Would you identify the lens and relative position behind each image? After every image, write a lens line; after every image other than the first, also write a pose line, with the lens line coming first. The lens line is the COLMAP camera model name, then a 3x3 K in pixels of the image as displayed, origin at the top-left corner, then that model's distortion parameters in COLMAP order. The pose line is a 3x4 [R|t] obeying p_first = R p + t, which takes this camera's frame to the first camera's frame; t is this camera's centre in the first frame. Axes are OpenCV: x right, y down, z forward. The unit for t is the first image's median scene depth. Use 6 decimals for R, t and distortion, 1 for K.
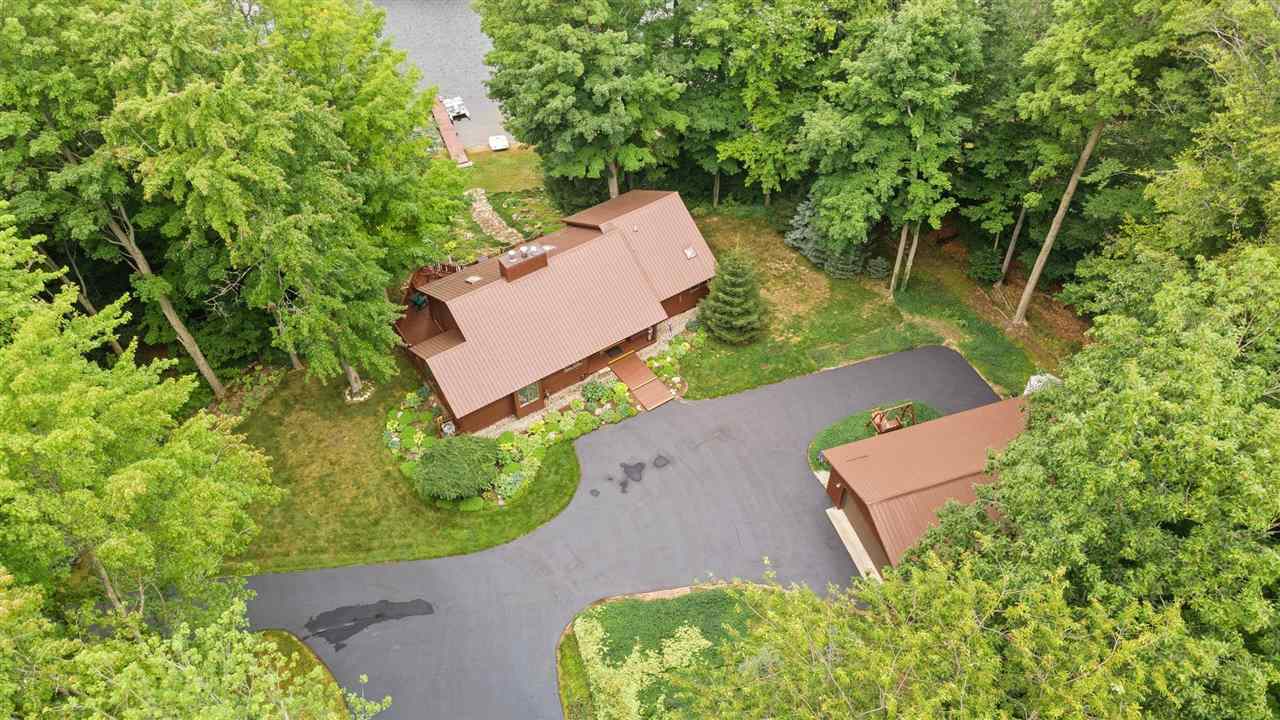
lens RADIAL K [[849.4, 0, 640.0], [0, 849.4, 360.0], [0, 0, 1]] dist [0.002074, 0.000187]
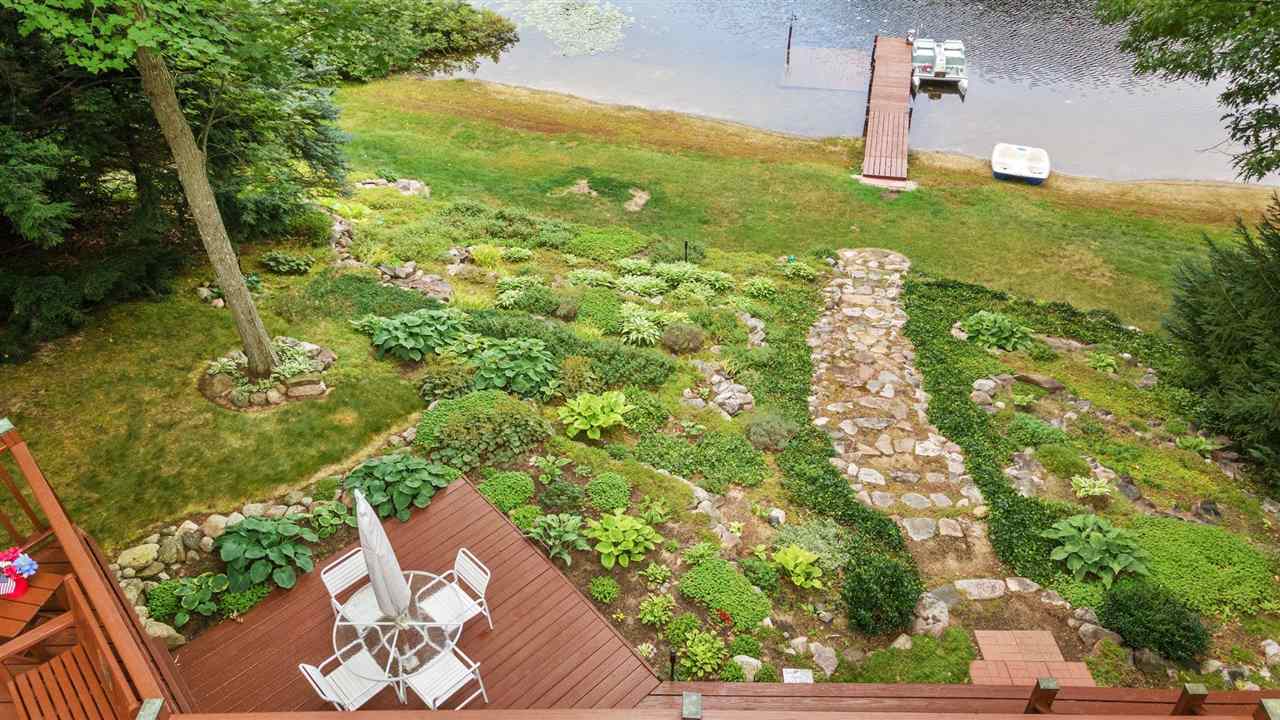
lens RADIAL K [[849.4, 0, 640.0], [0, 849.4, 360.0], [0, 0, 1]] dist [0.002074, 0.000187]
pose [[0.806551, 0.350803, -0.475829, -0.112735], [-0.411823, 0.910878, -0.026516, -0.128344], [0.424120, 0.217344, 0.879138, 0.738723]]
